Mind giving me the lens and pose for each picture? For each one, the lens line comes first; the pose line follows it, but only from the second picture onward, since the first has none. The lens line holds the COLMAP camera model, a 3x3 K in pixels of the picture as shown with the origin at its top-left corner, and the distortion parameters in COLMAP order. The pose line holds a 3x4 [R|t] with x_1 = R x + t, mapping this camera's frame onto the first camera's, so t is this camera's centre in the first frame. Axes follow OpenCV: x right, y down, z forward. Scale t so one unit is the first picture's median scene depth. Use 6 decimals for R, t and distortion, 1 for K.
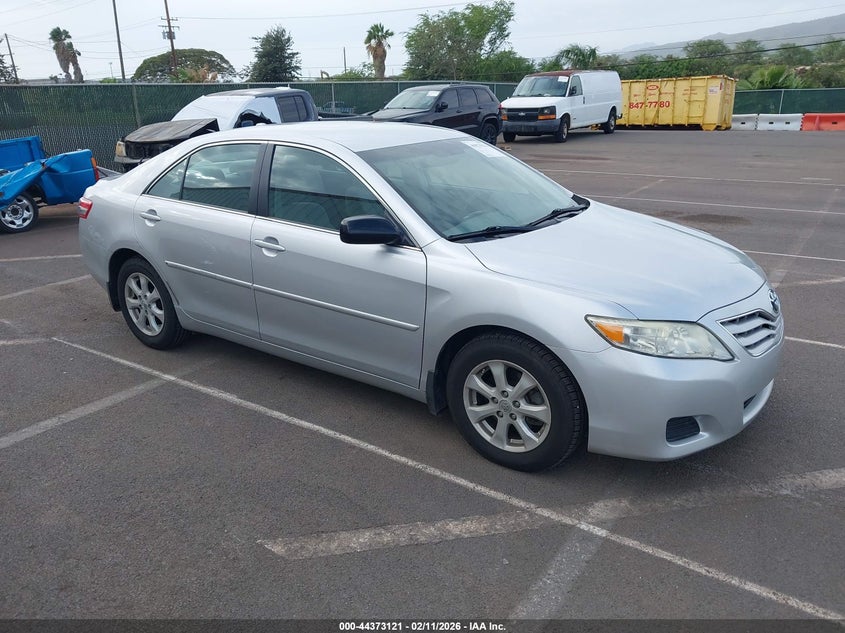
lens RADIAL K [[678.4, 0, 437.3], [0, 678.4, 312.8], [0, 0, 1]] dist [0.012051, 0.003958]
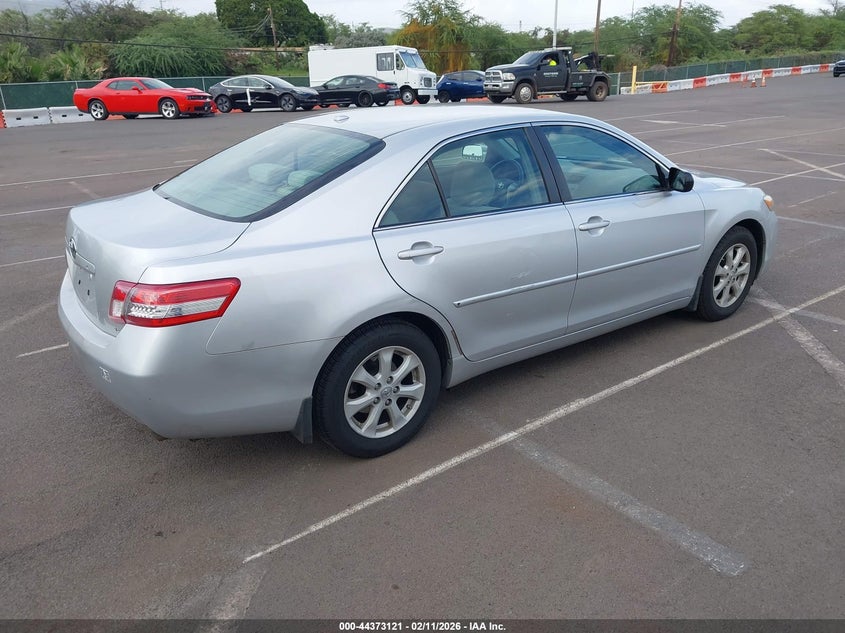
lens RADIAL K [[712.1, 0, 422.5], [0, 712.1, 316.5], [0, 0, 1]] dist [0.015924, 0.007683]
pose [[0.306169, -0.312345, 0.899278, -1.159472], [0.319036, 0.923681, 0.212201, -0.247670], [-0.896926, 0.221933, 0.382452, 0.767912]]
